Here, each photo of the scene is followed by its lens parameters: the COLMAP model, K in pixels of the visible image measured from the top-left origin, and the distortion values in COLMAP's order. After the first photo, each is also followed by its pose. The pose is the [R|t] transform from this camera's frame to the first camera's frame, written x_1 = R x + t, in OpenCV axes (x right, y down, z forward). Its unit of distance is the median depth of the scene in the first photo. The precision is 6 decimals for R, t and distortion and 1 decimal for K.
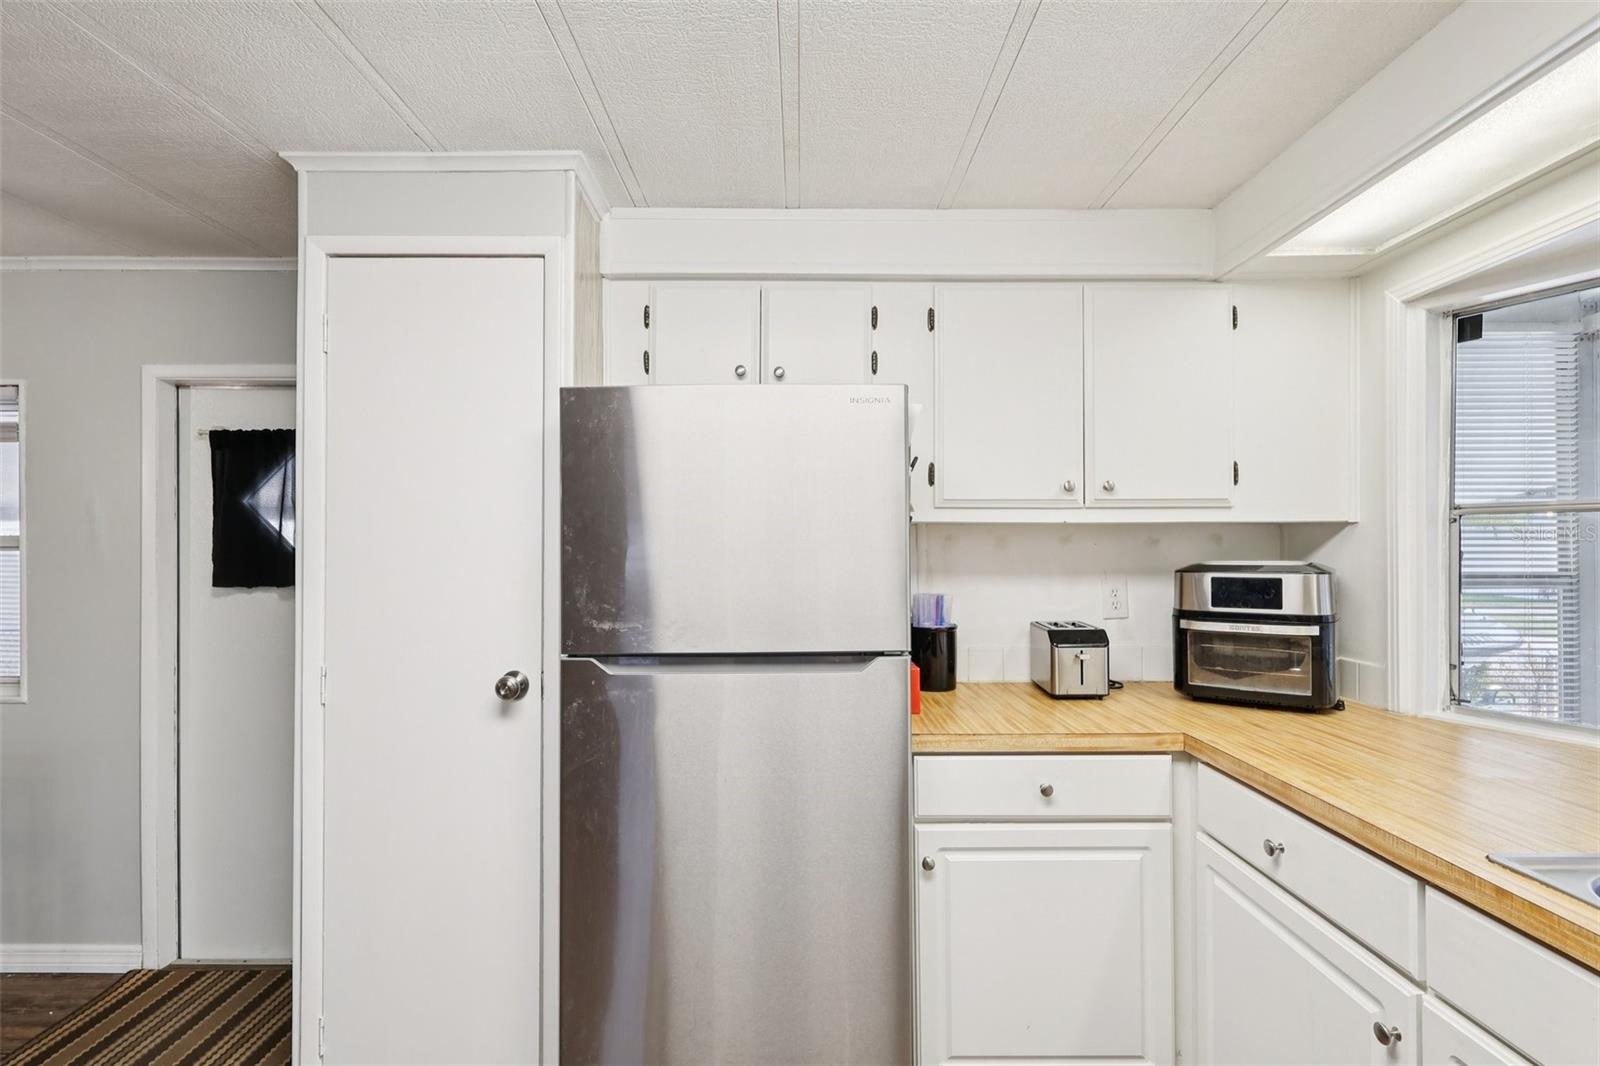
lens RADIAL K [[744.6, 0, 796.6], [0, 744.6, 545.2], [0, 0, 1]] dist [-0.003547, 0.000176]
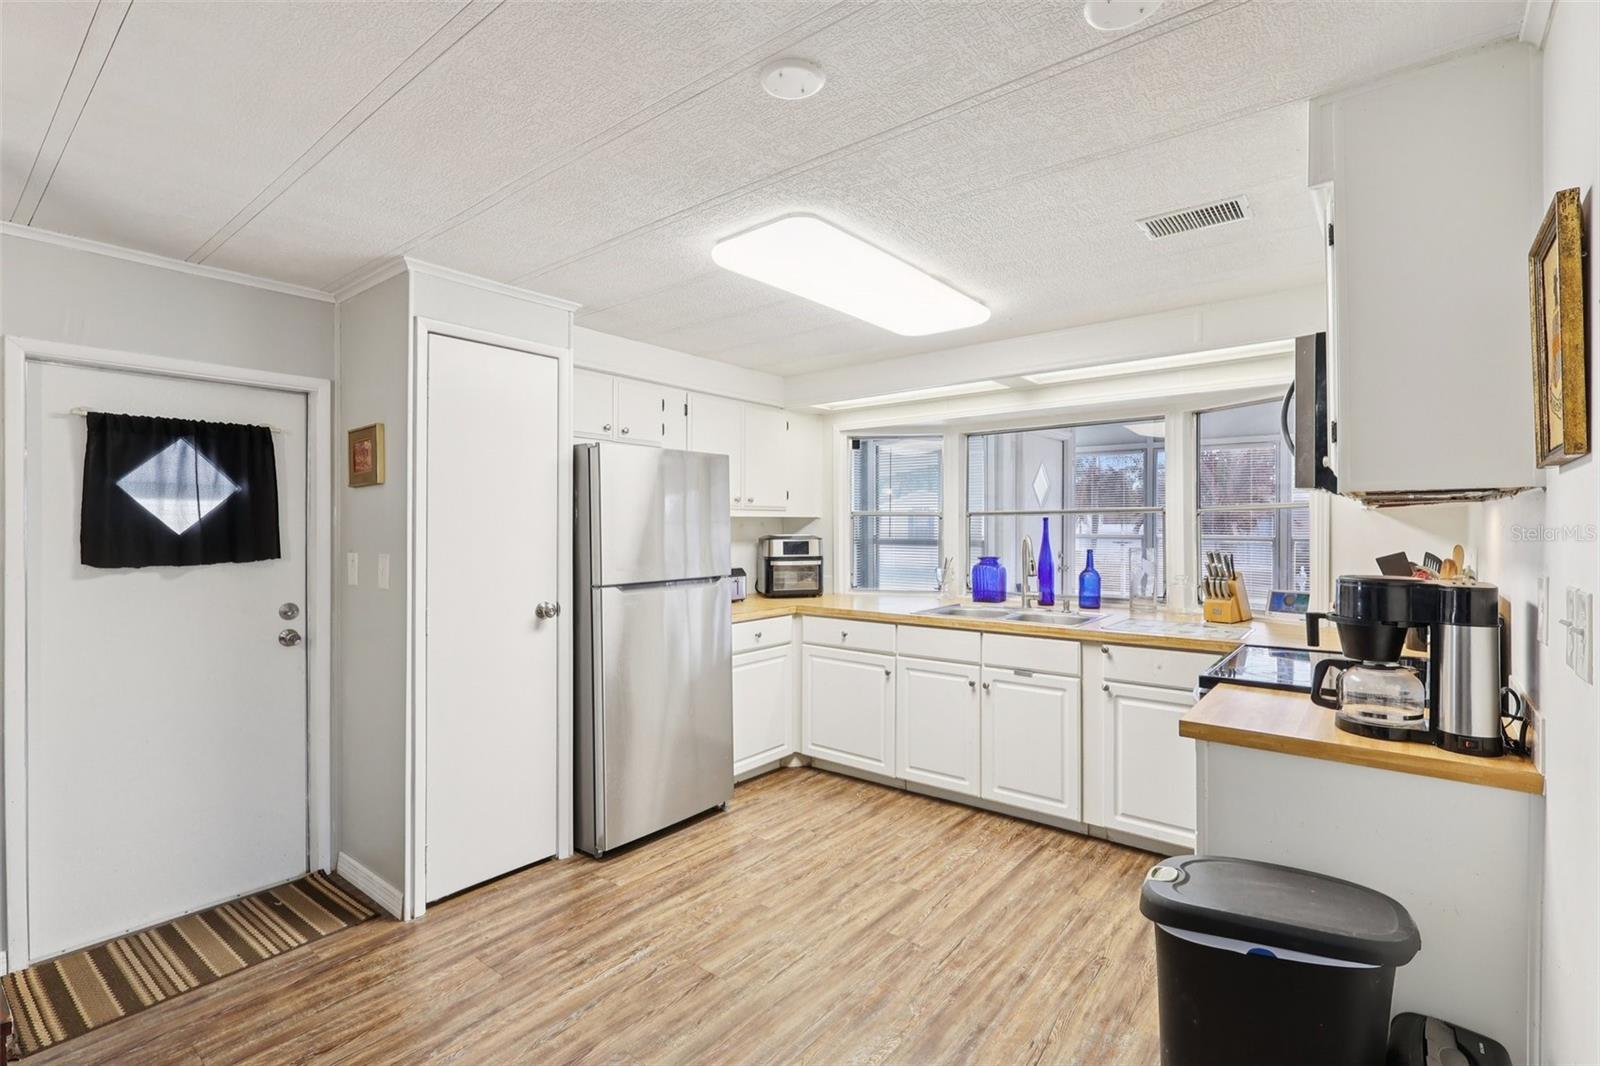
lens RADIAL K [[744.6, 0, 801.1], [0, 744.6, 529.2], [0, 0, 1]] dist [-0.003547, 0.000176]
pose [[0.624027, -0.001571, 0.781401, -0.989636], [-0.001286, 0.999995, 0.003037, -0.000797], [-0.781402, -0.002900, 0.624021, -0.378098]]
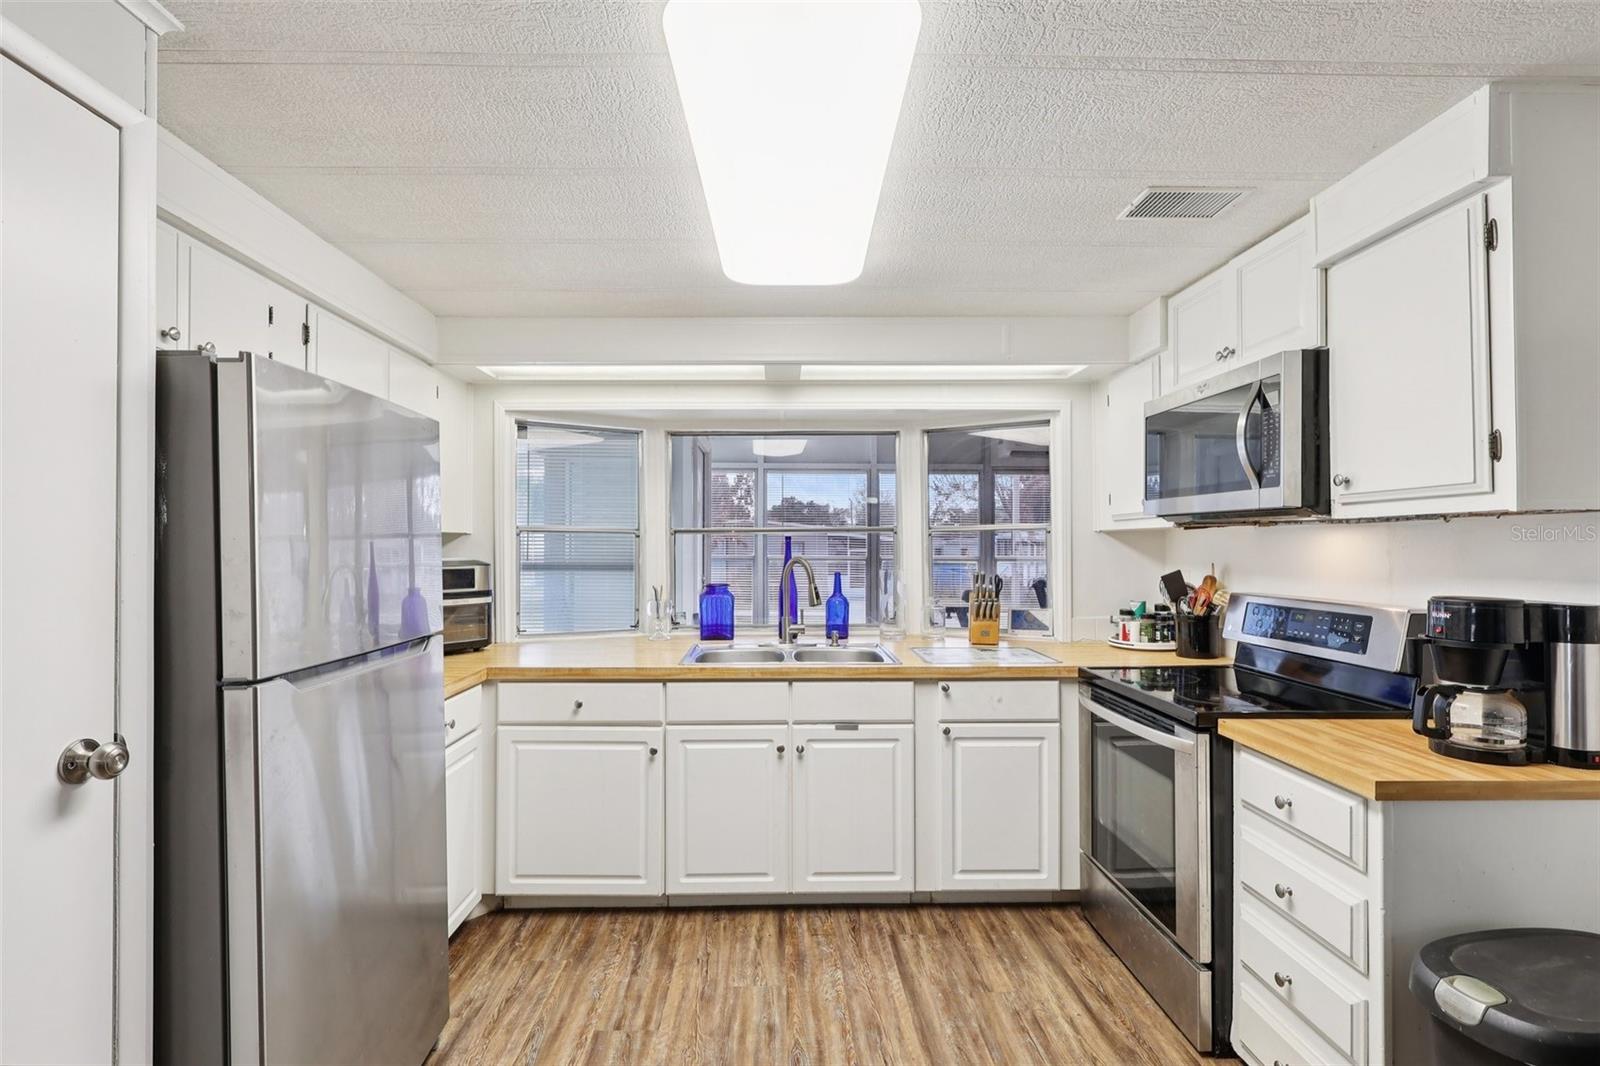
lens RADIAL K [[744.6, 0, 787.2], [0, 744.6, 541.4], [0, 0, 1]] dist [-0.003547, 0.000176]
pose [[-0.022560, 0.009457, 0.999701, -0.774442], [-0.001442, 0.999954, -0.009492, 0.000942], [-0.999744, -0.001656, -0.022545, 0.295058]]
